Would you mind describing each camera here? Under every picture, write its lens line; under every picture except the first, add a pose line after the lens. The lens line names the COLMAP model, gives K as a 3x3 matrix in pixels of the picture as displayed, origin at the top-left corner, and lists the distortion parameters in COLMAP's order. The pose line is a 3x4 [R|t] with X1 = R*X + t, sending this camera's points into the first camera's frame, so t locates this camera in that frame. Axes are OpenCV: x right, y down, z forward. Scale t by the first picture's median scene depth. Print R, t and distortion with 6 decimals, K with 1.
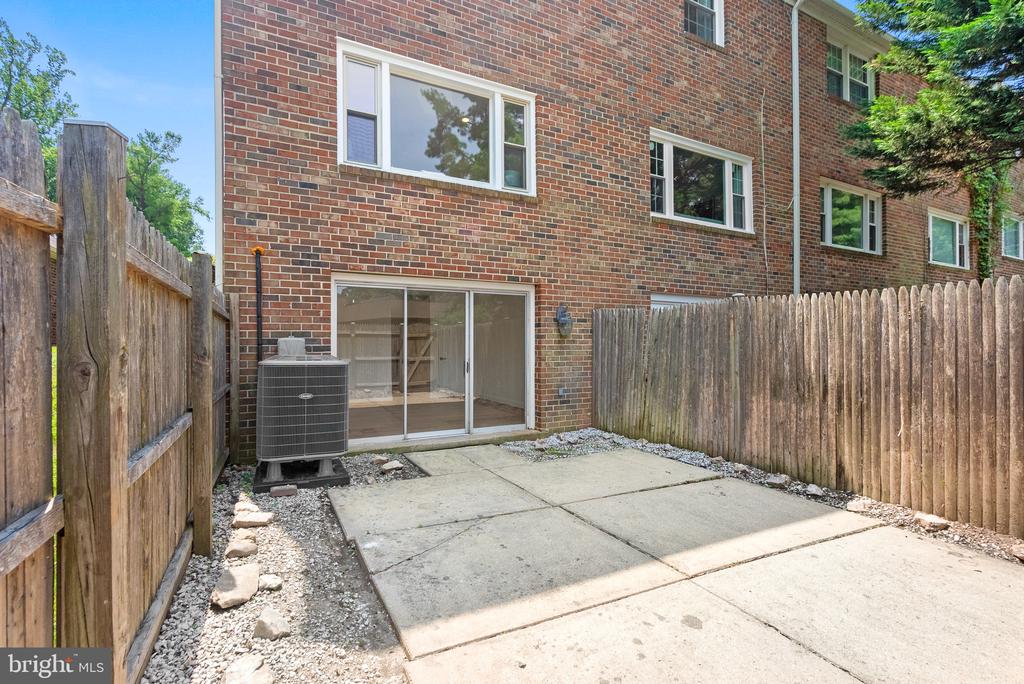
lens RADIAL K [[471.2, 0, 505.2], [0, 471.2, 345.0], [0, 0, 1]] dist [-0.009389, 0.005740]
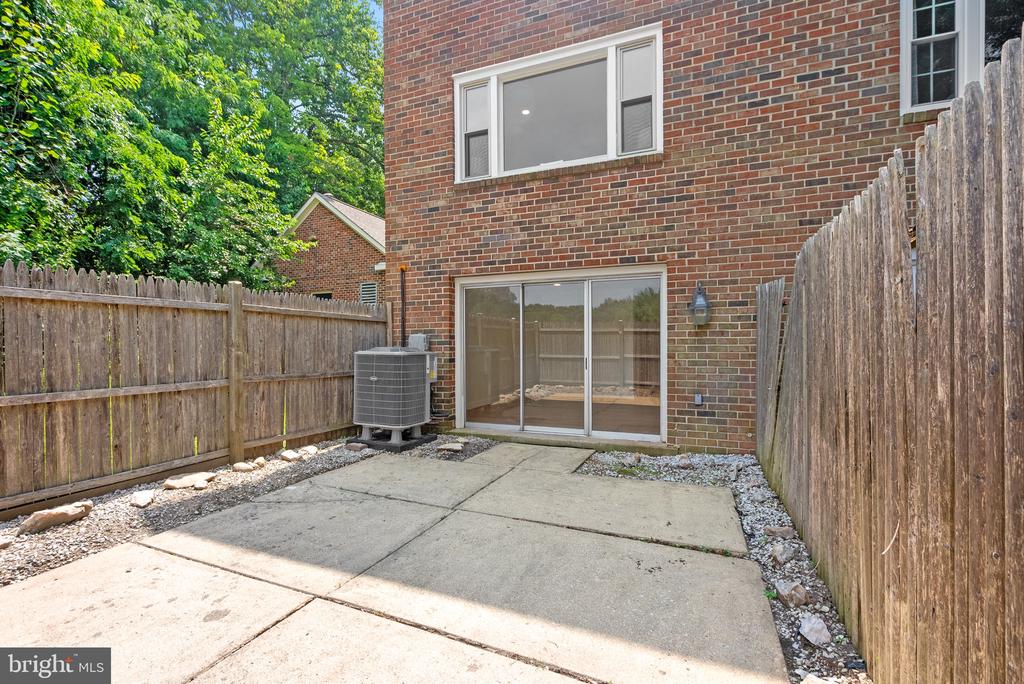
lens RADIAL K [[471.2, 0, 503.9], [0, 471.2, 351.0], [0, 0, 1]] dist [-0.009389, 0.005740]
pose [[0.639712, 0.005847, -0.768593, 0.619113], [0.002582, 0.999949, 0.009756, 0.016299], [0.768611, -0.008226, 0.639664, 0.344230]]
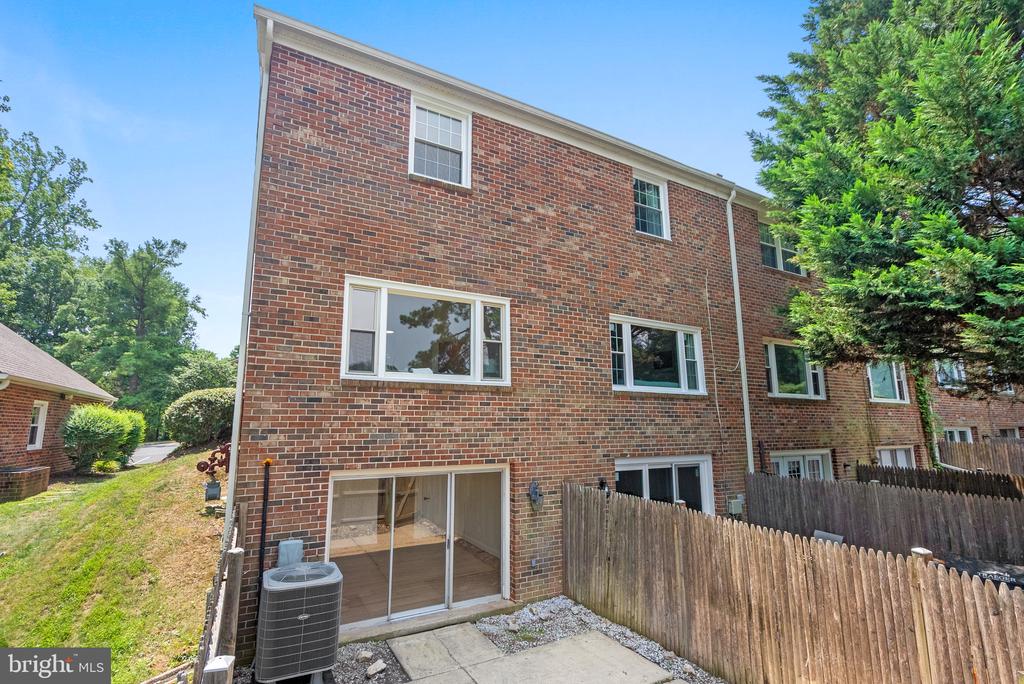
lens RADIAL K [[471.2, 0, 505.2], [0, 471.2, 343.6], [0, 0, 1]] dist [-0.009389, 0.005740]
pose [[0.999621, 0.005207, 0.027030, 0.024927], [-0.000781, 0.986916, -0.161235, -0.279690], [-0.027516, 0.161153, 0.986546, -0.190281]]
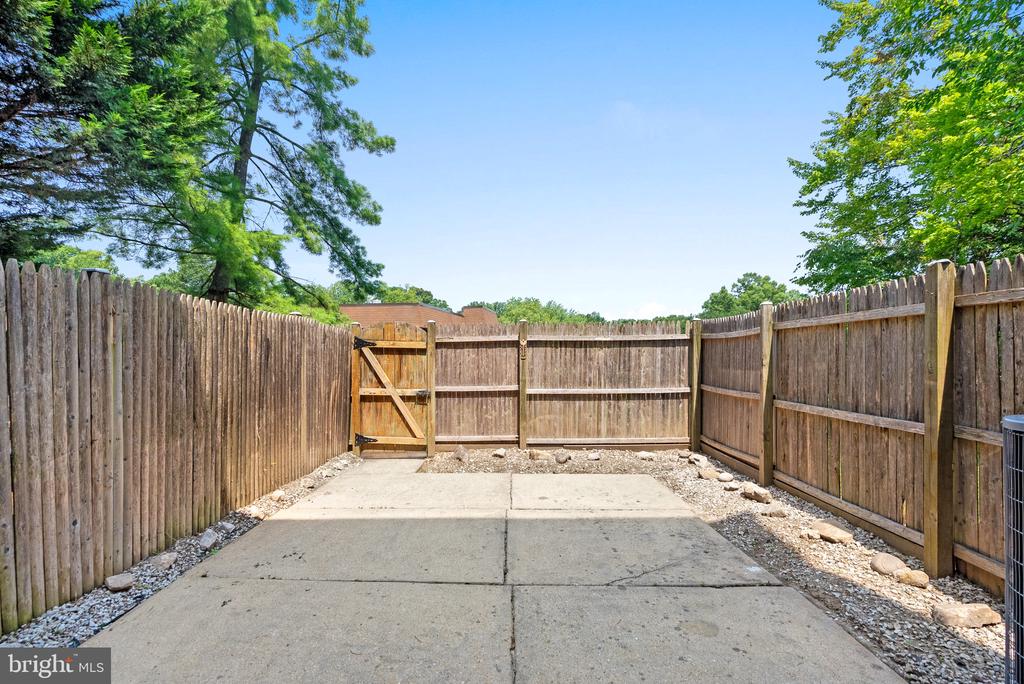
lens RADIAL K [[471.2, 0, 511.2], [0, 471.2, 357.9], [0, 0, 1]] dist [-0.009389, 0.005740]
pose [[-0.889349, 0.001677, 0.457225, -0.158334], [0.005575, 0.999959, 0.007177, -0.006109], [-0.457194, 0.008932, -0.889322, 1.153112]]
